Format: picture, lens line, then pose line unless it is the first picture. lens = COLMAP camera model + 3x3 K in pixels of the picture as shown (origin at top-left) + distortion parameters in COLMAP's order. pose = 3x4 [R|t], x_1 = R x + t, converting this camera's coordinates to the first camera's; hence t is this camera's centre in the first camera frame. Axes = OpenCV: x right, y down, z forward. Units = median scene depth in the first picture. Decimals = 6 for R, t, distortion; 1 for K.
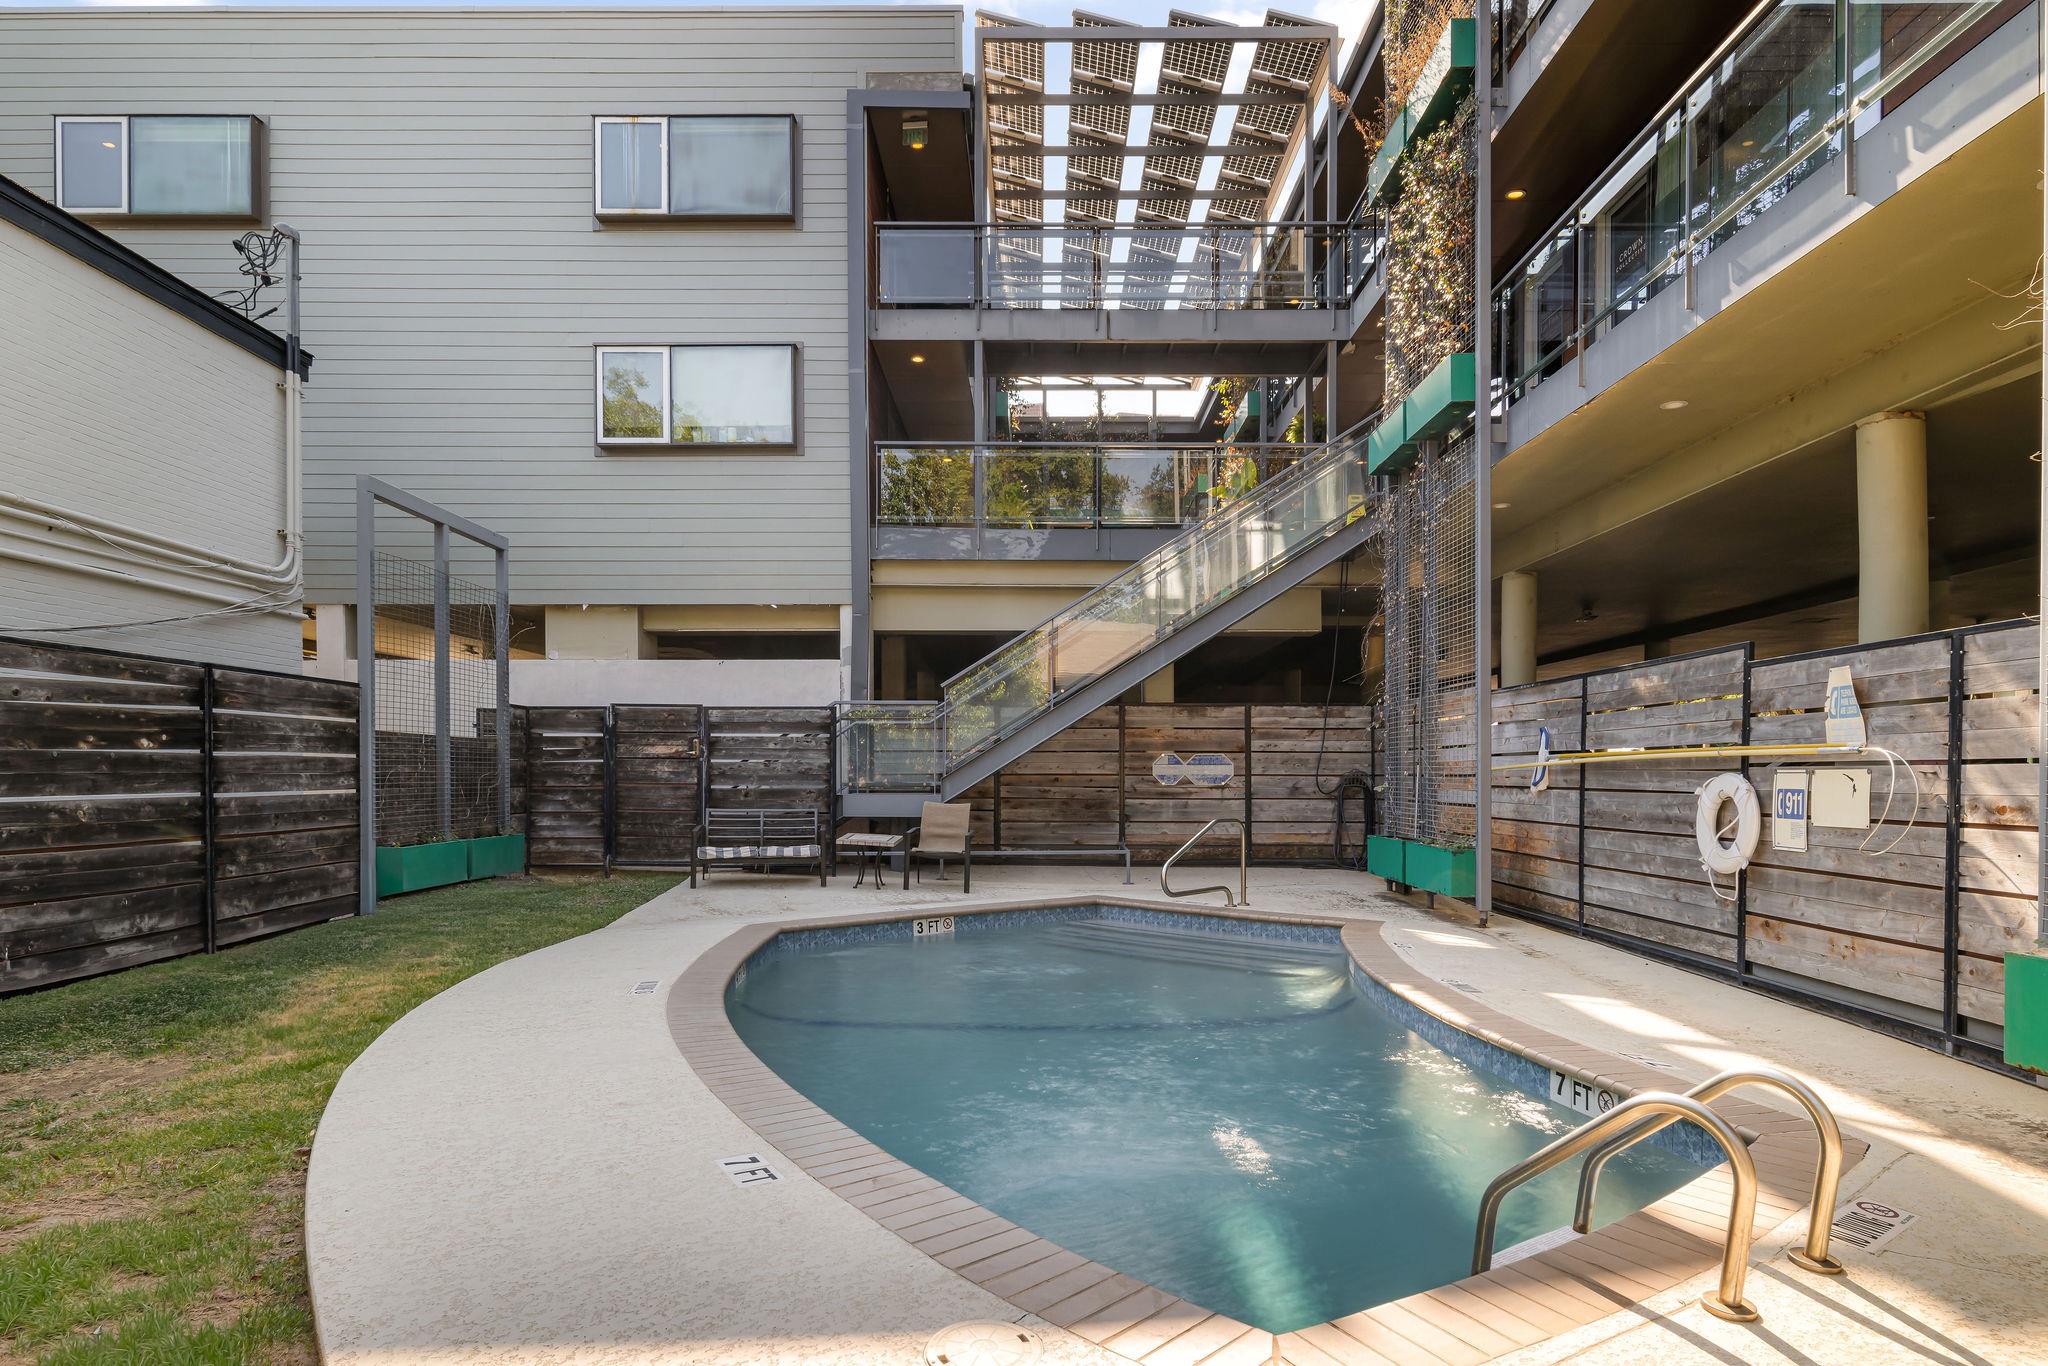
lens RADIAL K [[1168.4, 0, 968.9], [0, 1168.4, 844.7], [0, 0, 1]] dist [0.003568, 0.001337]
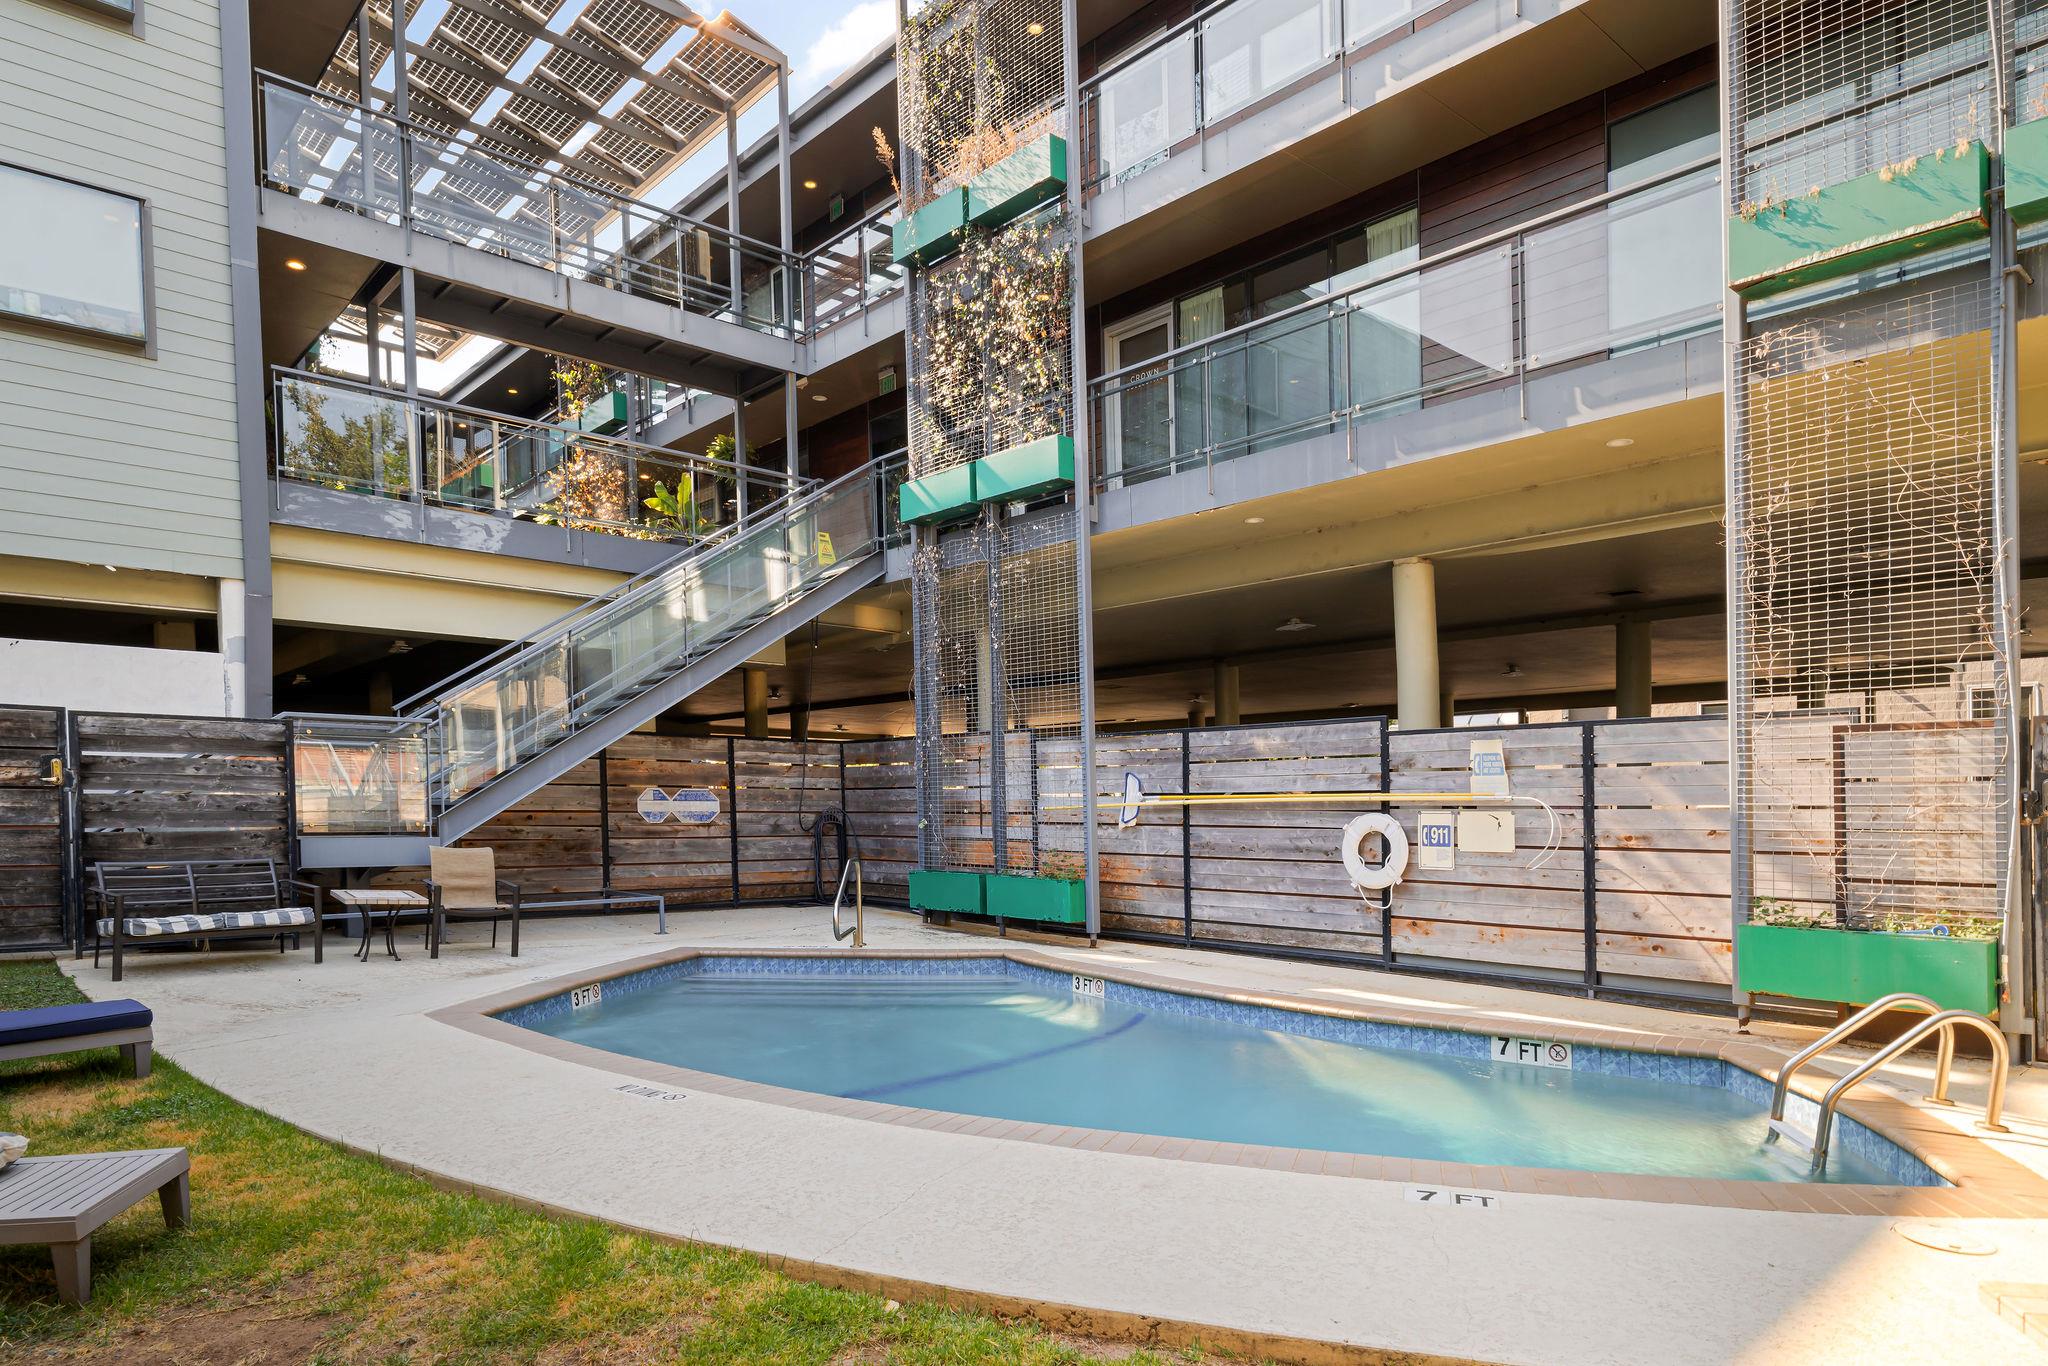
lens RADIAL K [[1249.1, 0, 1019.4], [0, 1249.1, 879.5], [0, 0, 1]] dist [0.005509, 0.000795]
pose [[0.746478, -0.036263, 0.664422, -0.299777], [0.038118, 0.999205, 0.011710, -0.008924], [-0.664318, 0.016586, 0.747266, 0.101568]]
